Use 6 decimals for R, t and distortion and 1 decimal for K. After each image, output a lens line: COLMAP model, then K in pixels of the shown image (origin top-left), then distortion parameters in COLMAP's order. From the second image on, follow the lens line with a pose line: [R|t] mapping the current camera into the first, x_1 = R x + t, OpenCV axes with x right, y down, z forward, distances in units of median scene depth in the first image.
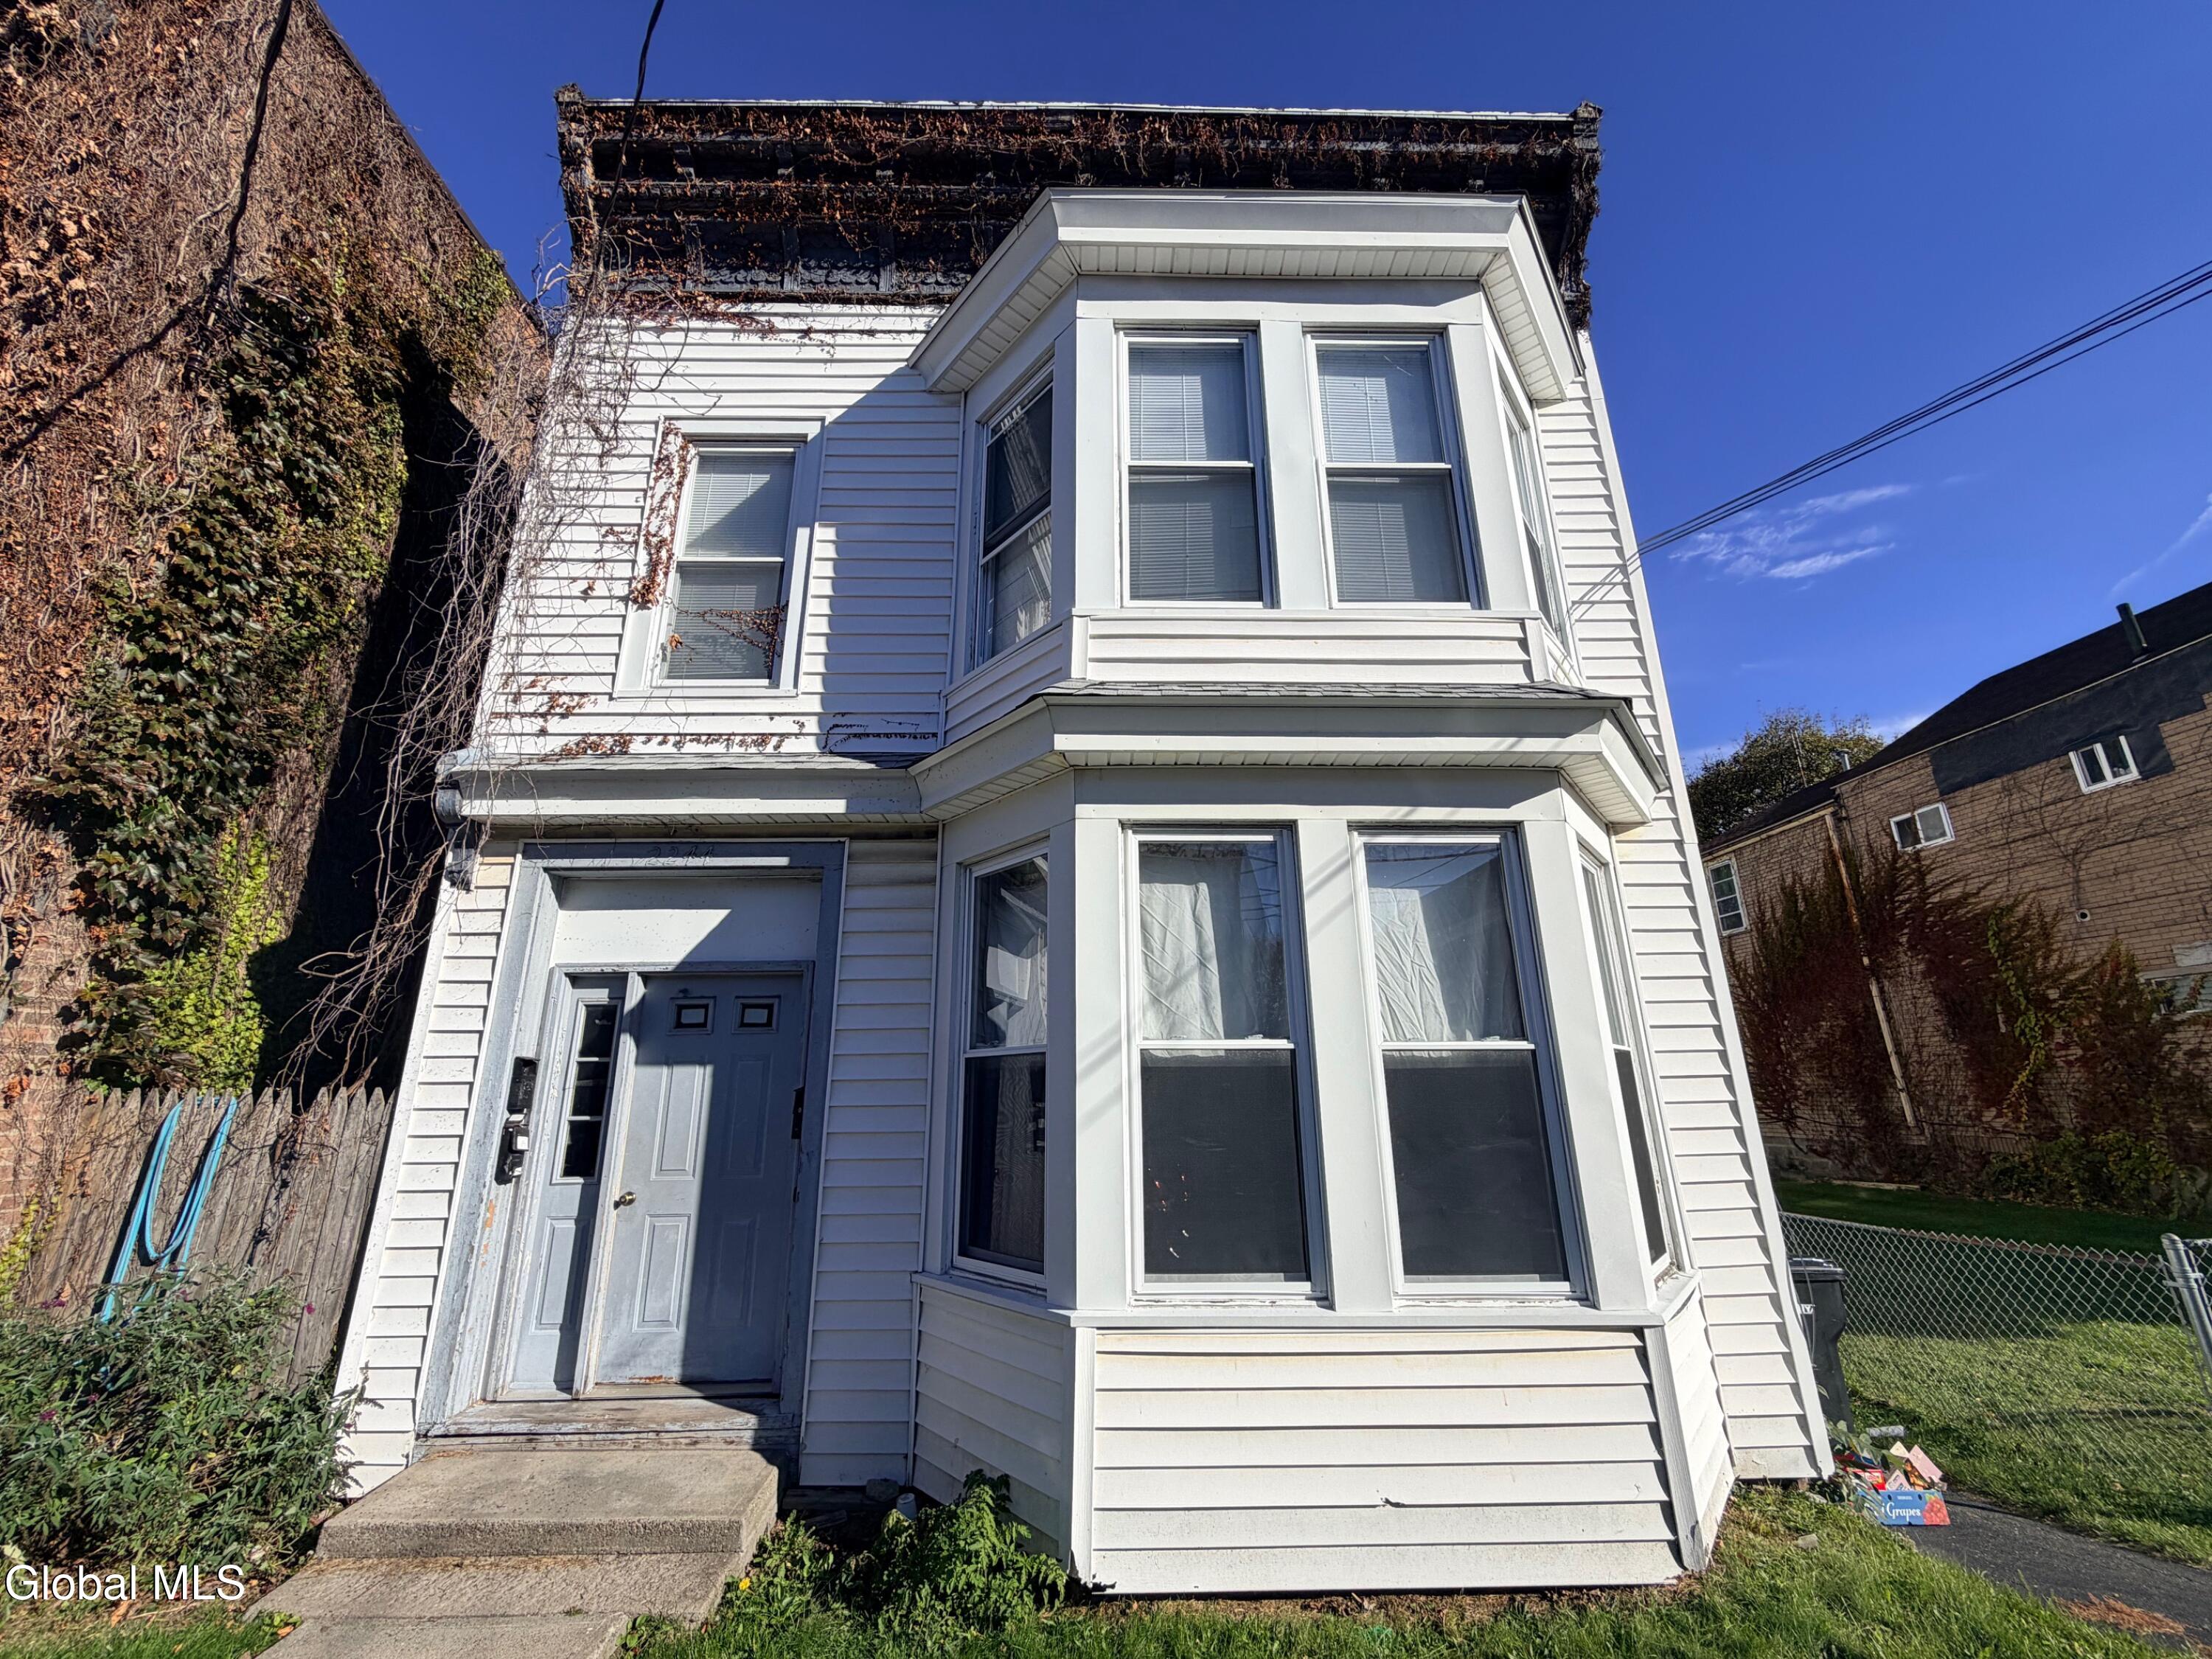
lens RADIAL K [[888.9, 0, 1100.6], [0, 888.9, 829.7], [0, 0, 1]] dist [-0.001481, -0.000002]
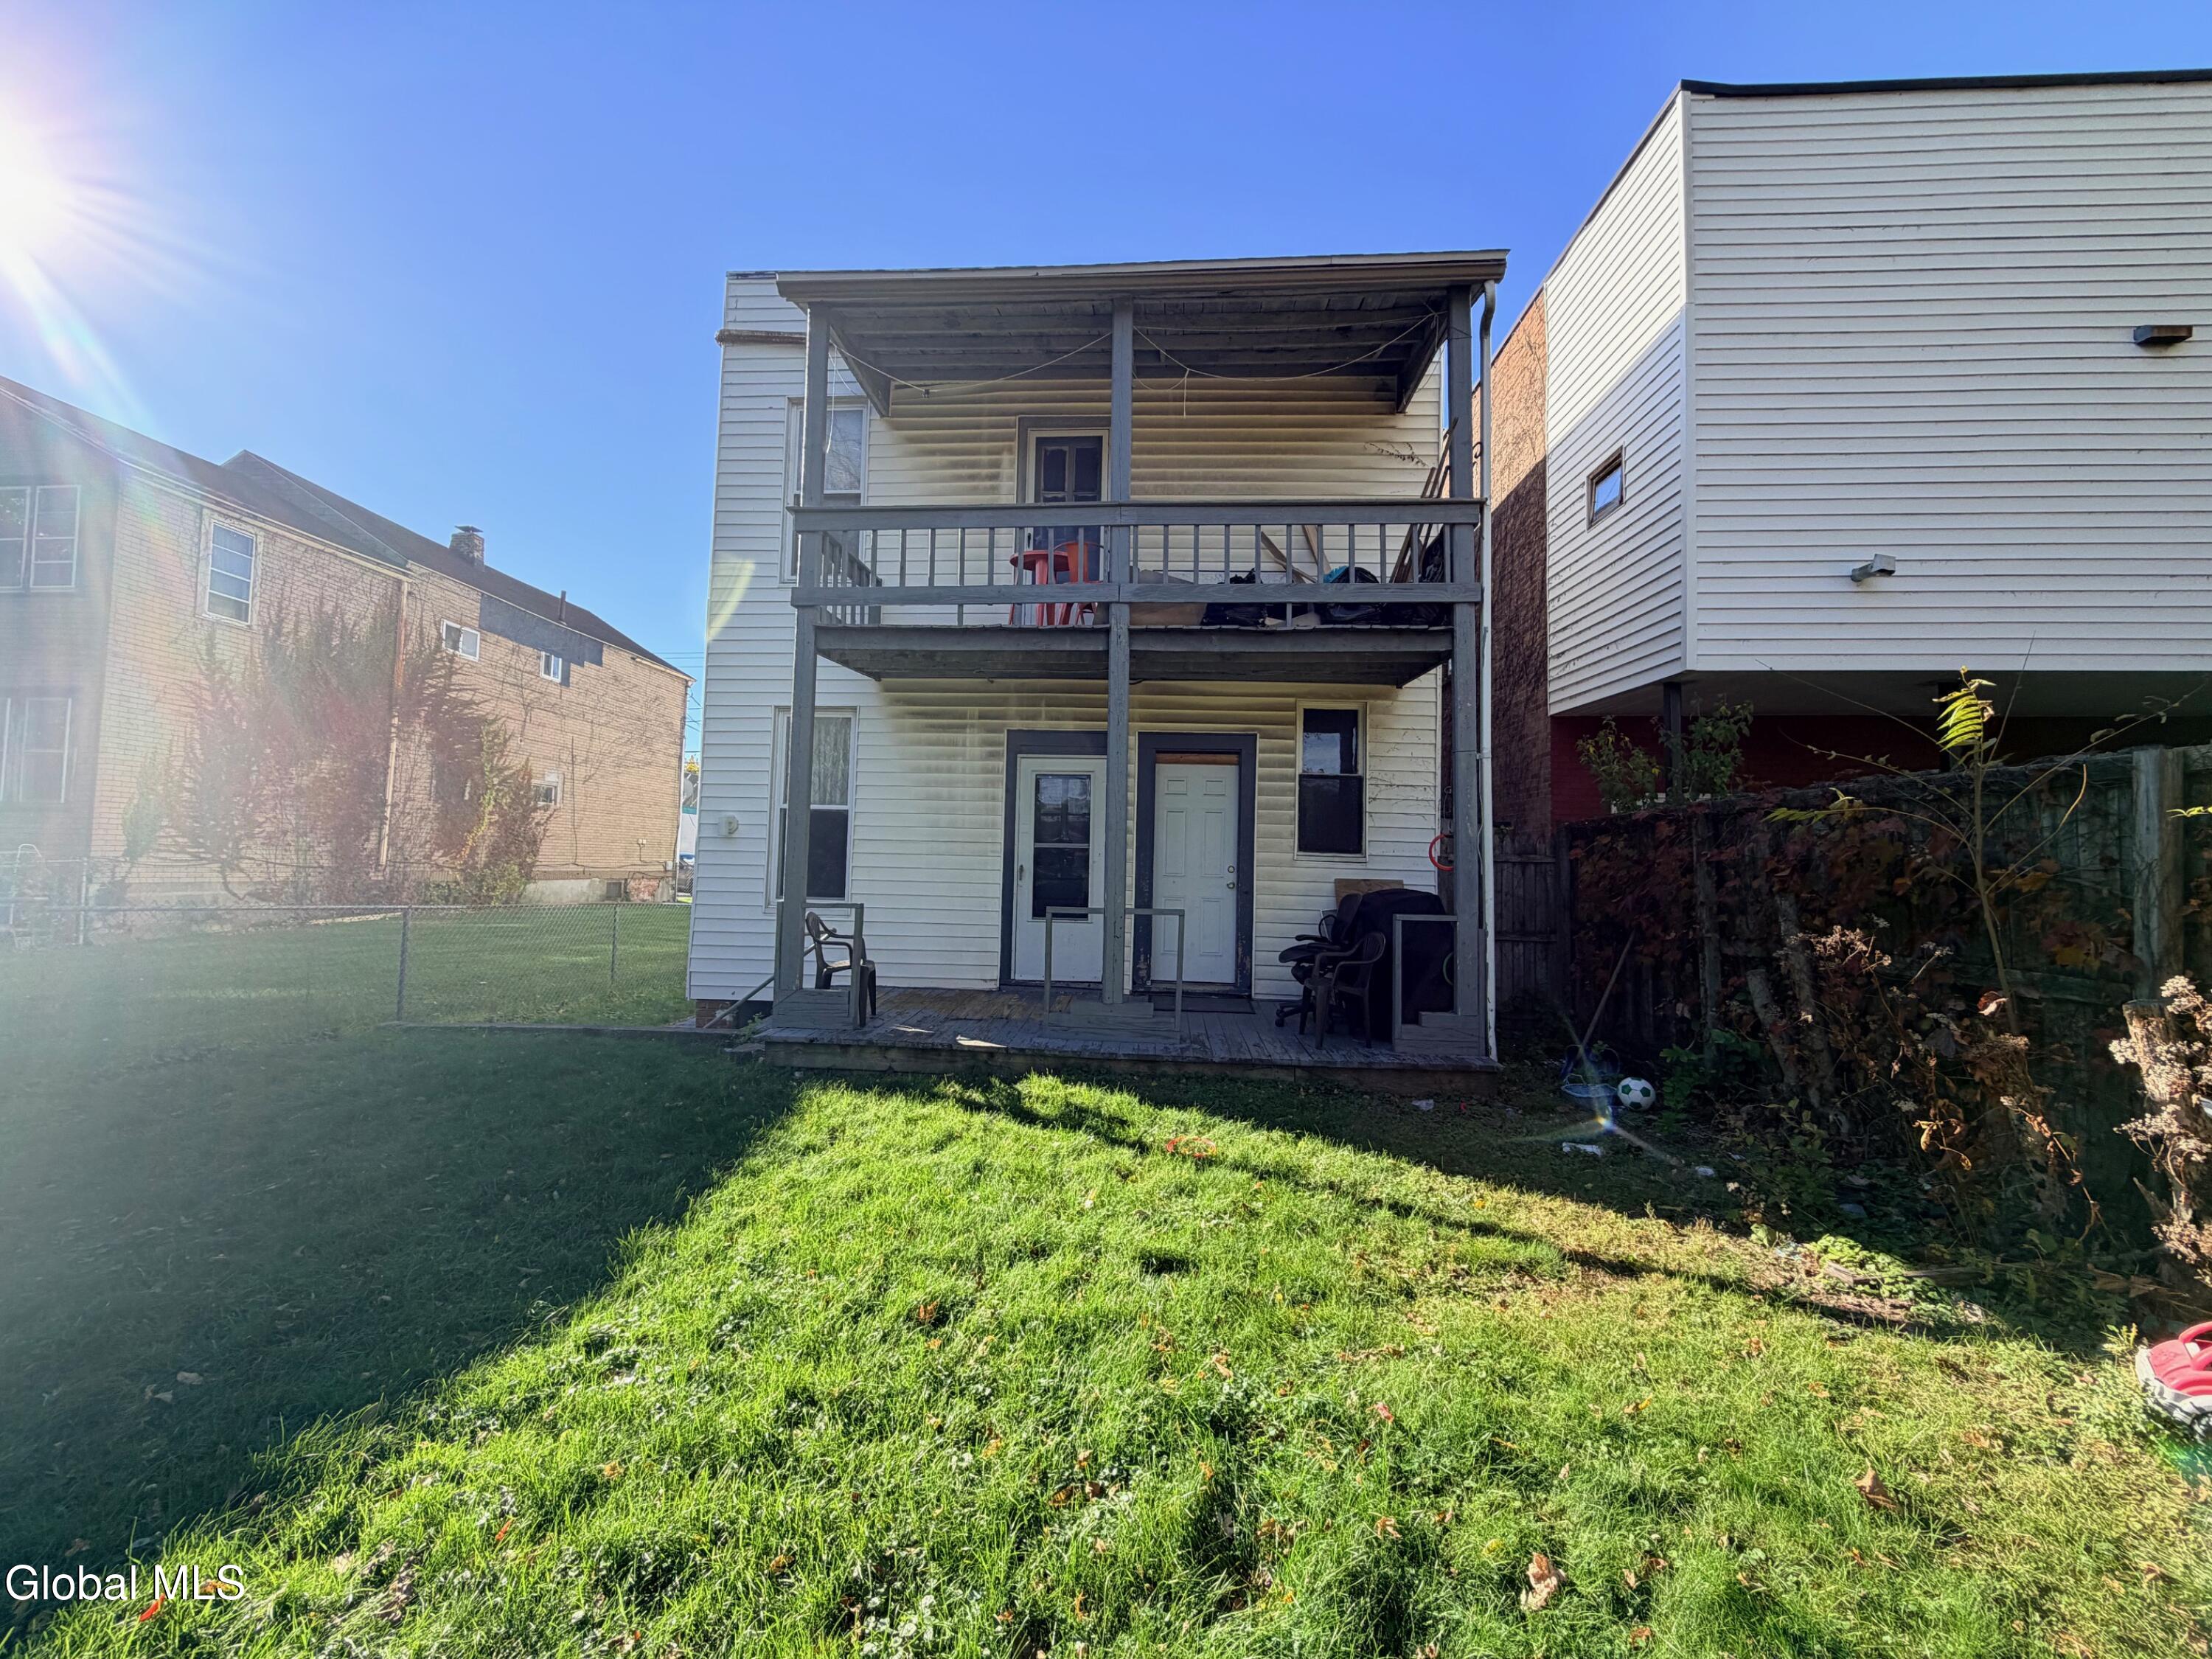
lens RADIAL K [[888.9, 0, 1104.6], [0, 888.9, 821.1], [0, 0, 1]] dist [-0.001481, -0.000002]
pose [[-0.996640, -0.012360, 0.080973, -0.304450], [-0.039059, 0.940636, -0.337161, 1.854071], [-0.071998, -0.339191, -0.937958, 5.948988]]
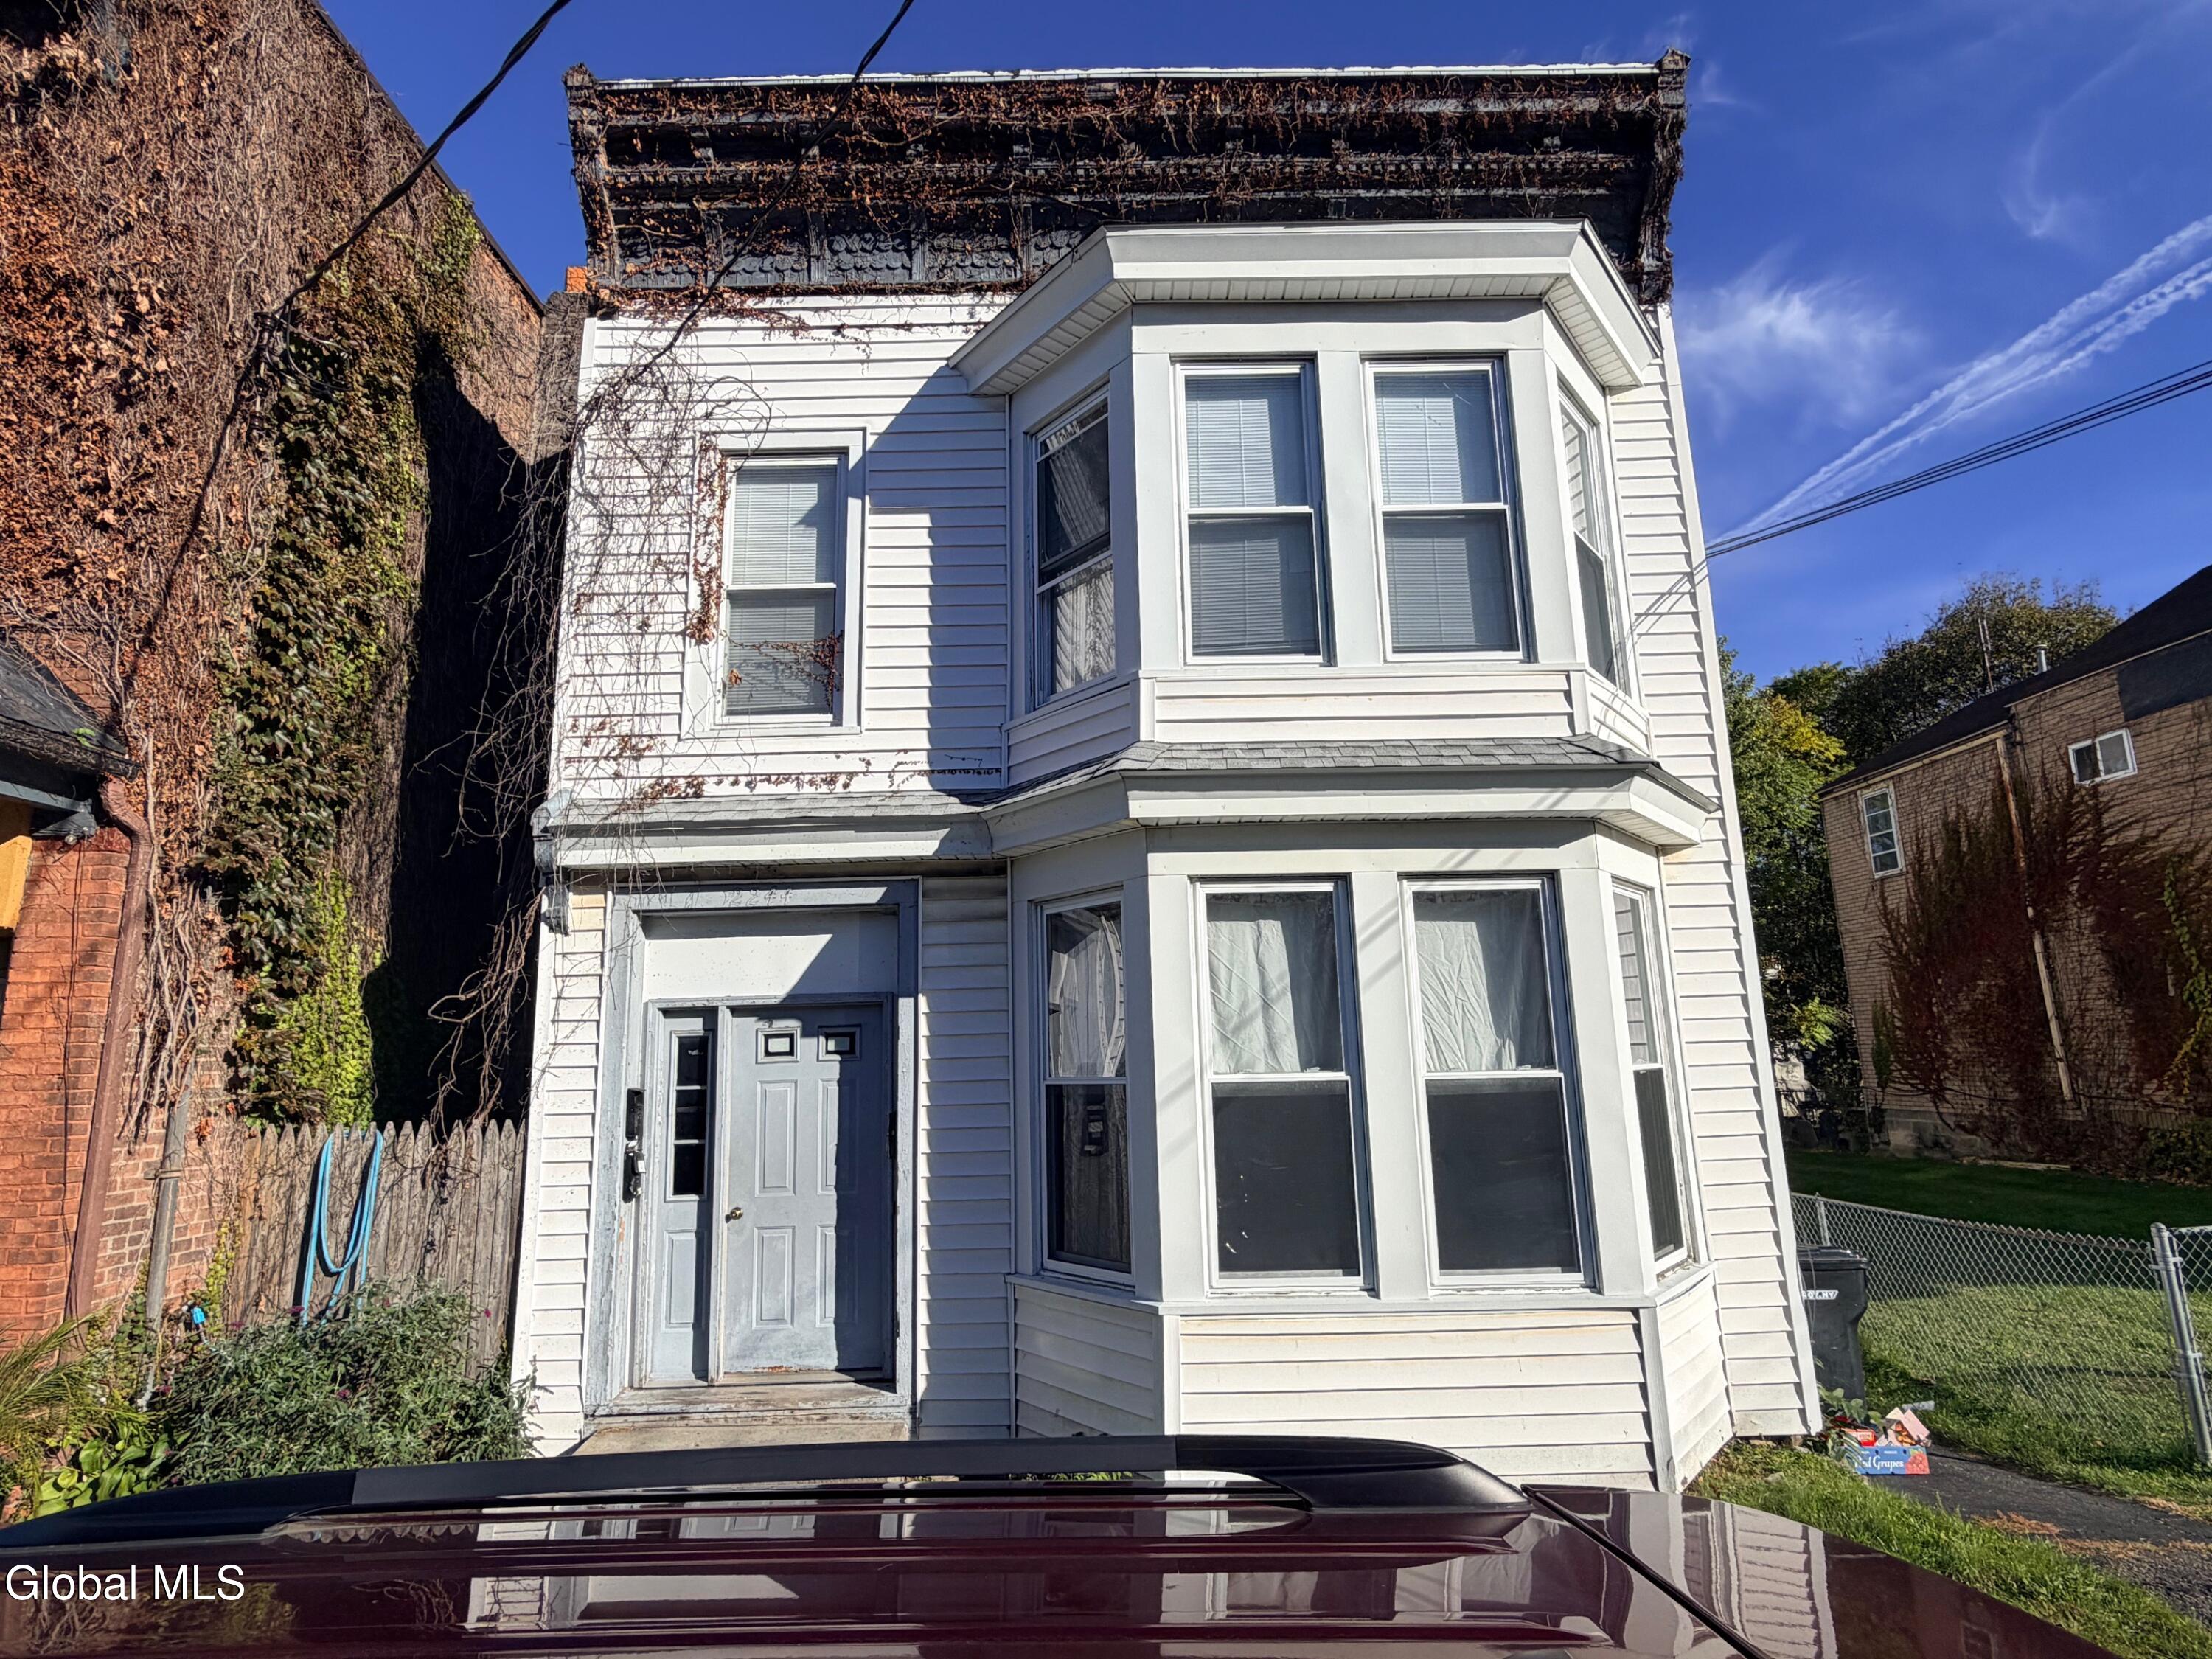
lens RADIAL K [[1162.1, 0, 1100.3], [0, 1162.1, 840.5], [0, 0, 1]] dist [-0.004155, 0.001652]
pose [[0.999743, -0.019013, -0.012309, -0.057888], [0.020197, 0.994314, 0.104552, -0.171586], [0.010251, -0.104774, 0.994443, -0.348666]]
